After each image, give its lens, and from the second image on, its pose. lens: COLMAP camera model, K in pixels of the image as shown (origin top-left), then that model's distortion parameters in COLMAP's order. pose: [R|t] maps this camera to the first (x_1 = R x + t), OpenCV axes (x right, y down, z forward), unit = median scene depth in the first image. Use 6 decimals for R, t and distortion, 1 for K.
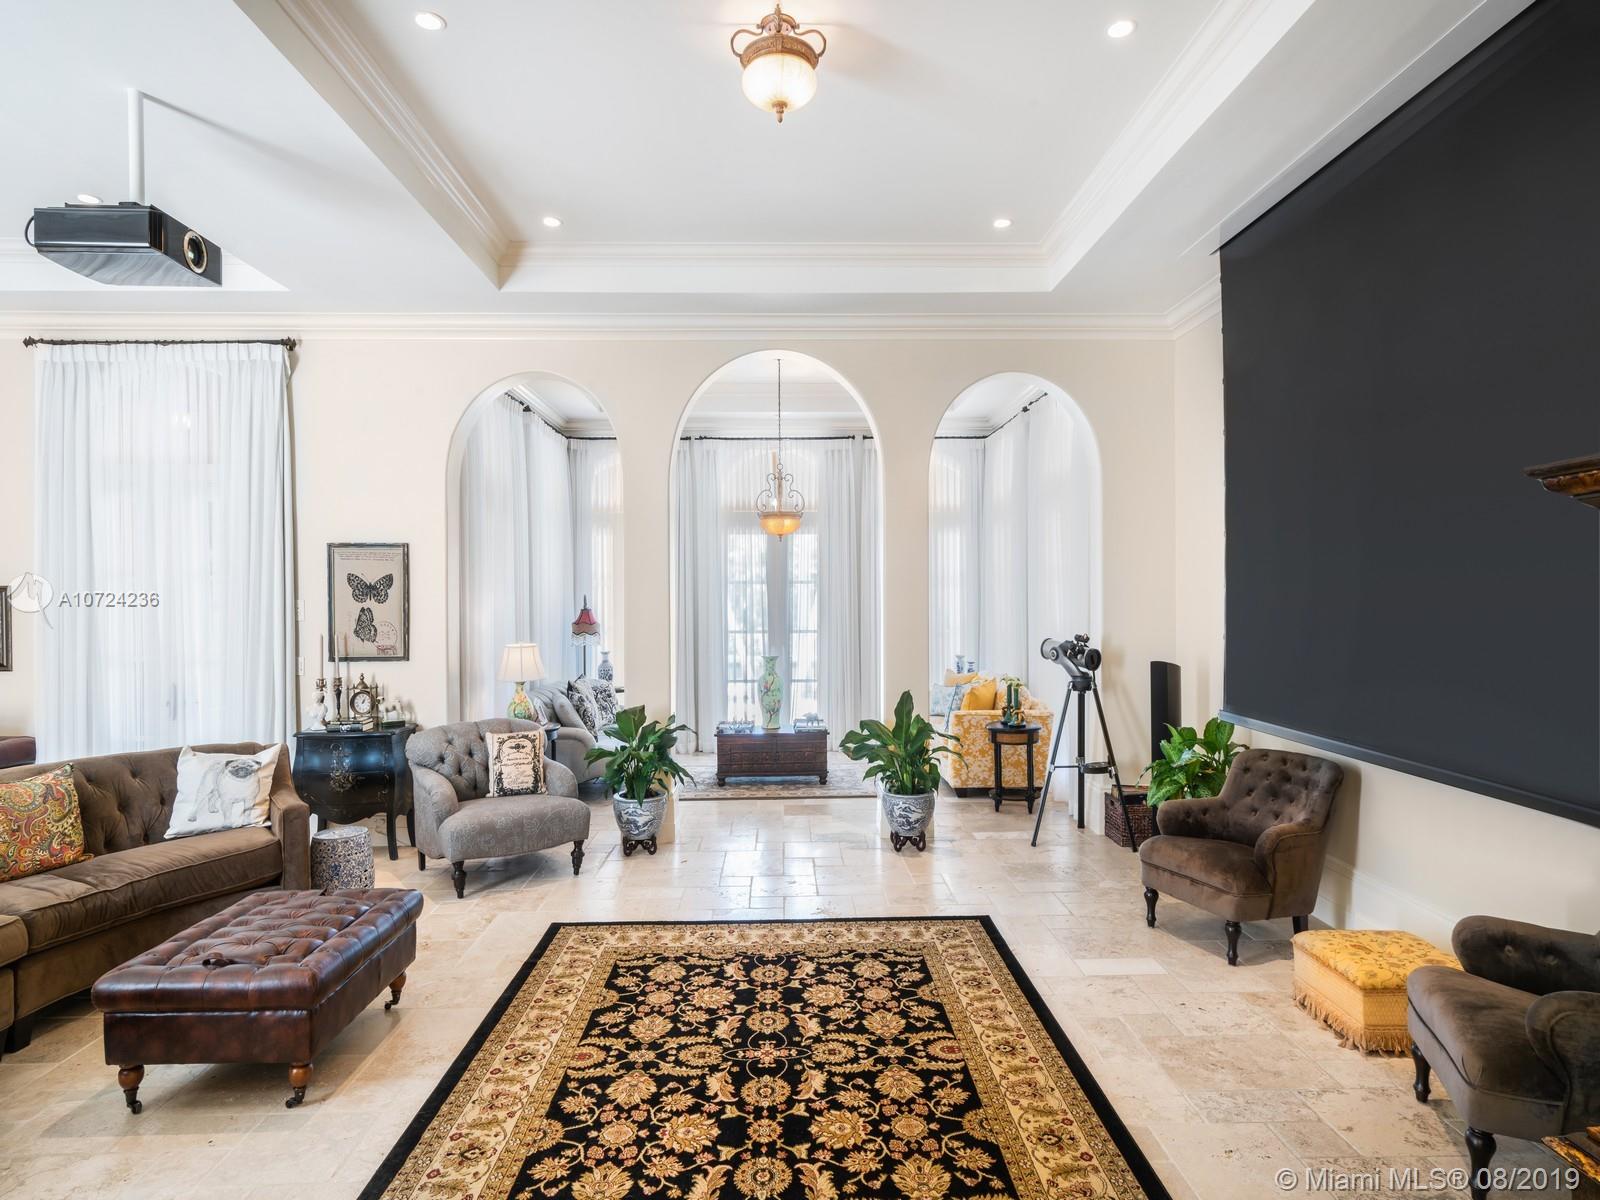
lens RADIAL K [[914.2, 0, 801.2], [0, 914.2, 603.8], [0, 0, 1]] dist [0.005618, 0.000299]
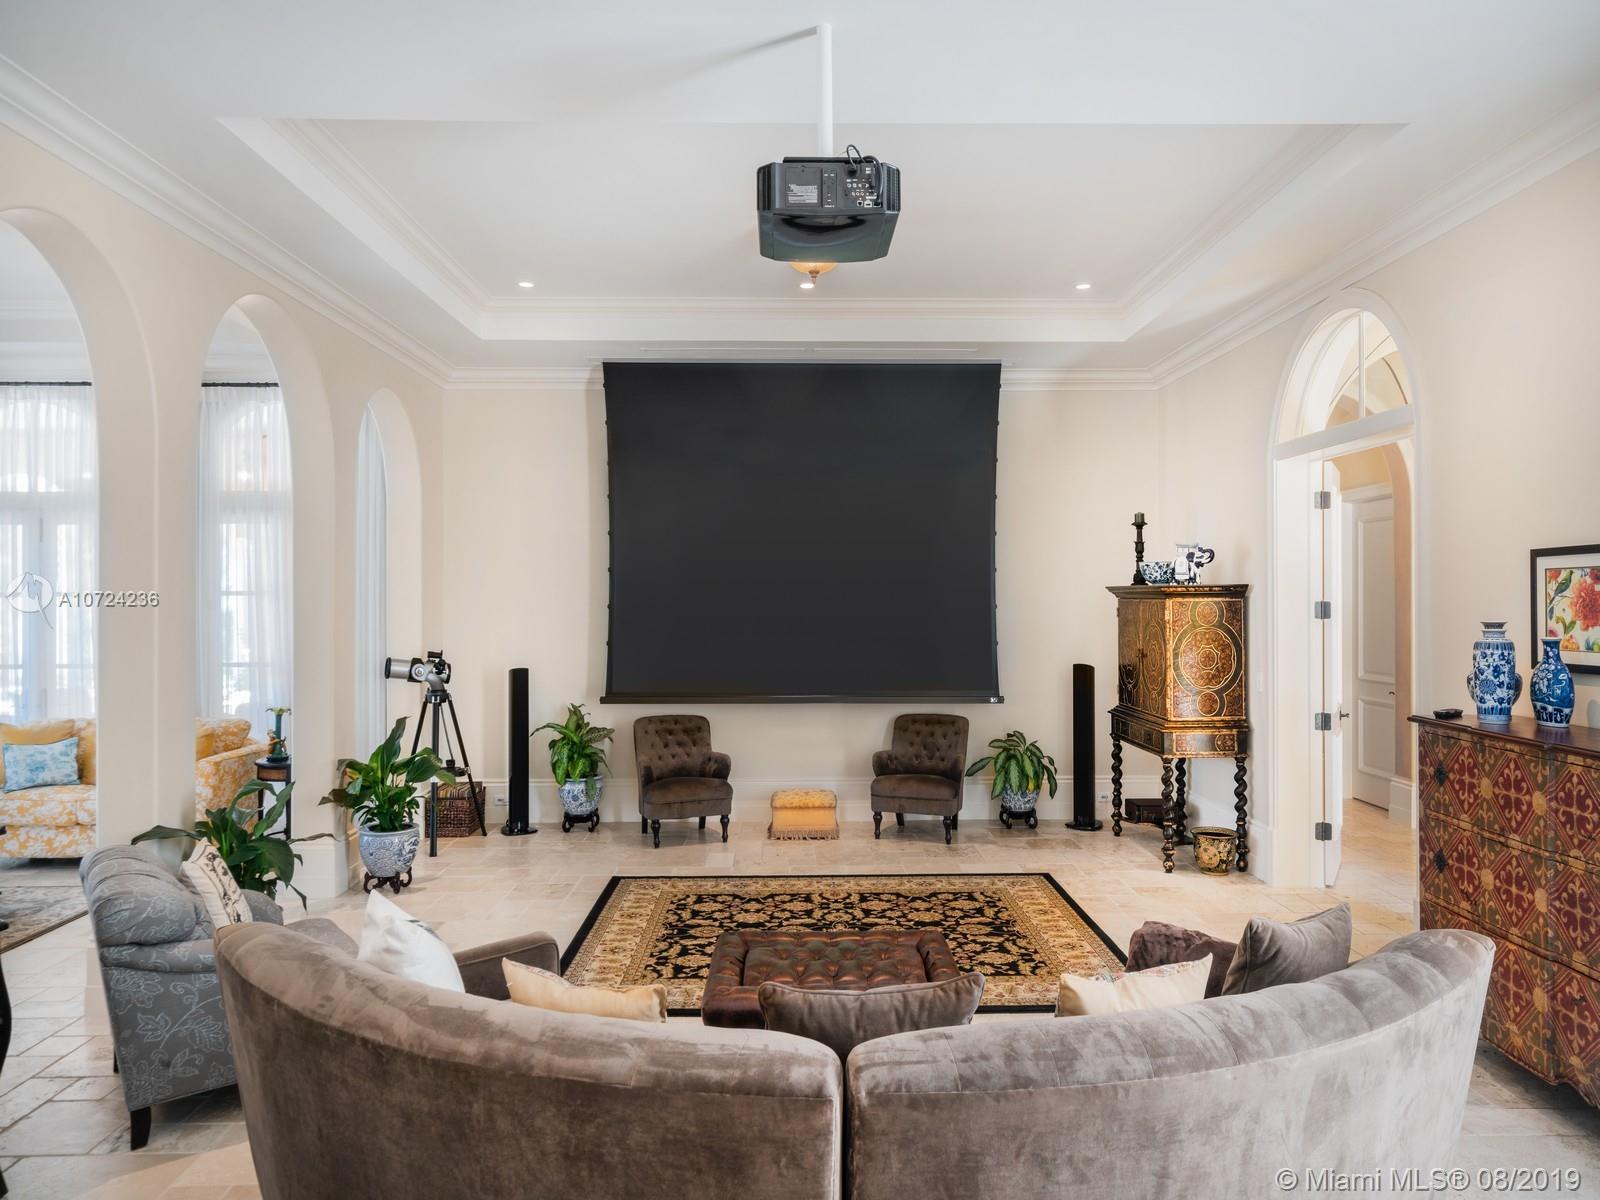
lens RADIAL K [[1069.4, 0, 802.4], [0, 1069.4, 599.3], [0, 0, 1]] dist [0.002170, 0.000072]
pose [[0.000357, 0.009915, 0.999951, -1.591699], [0.007526, 0.999923, -0.009917, -0.017306], [-0.999972, 0.007529, 0.000282, 0.964601]]
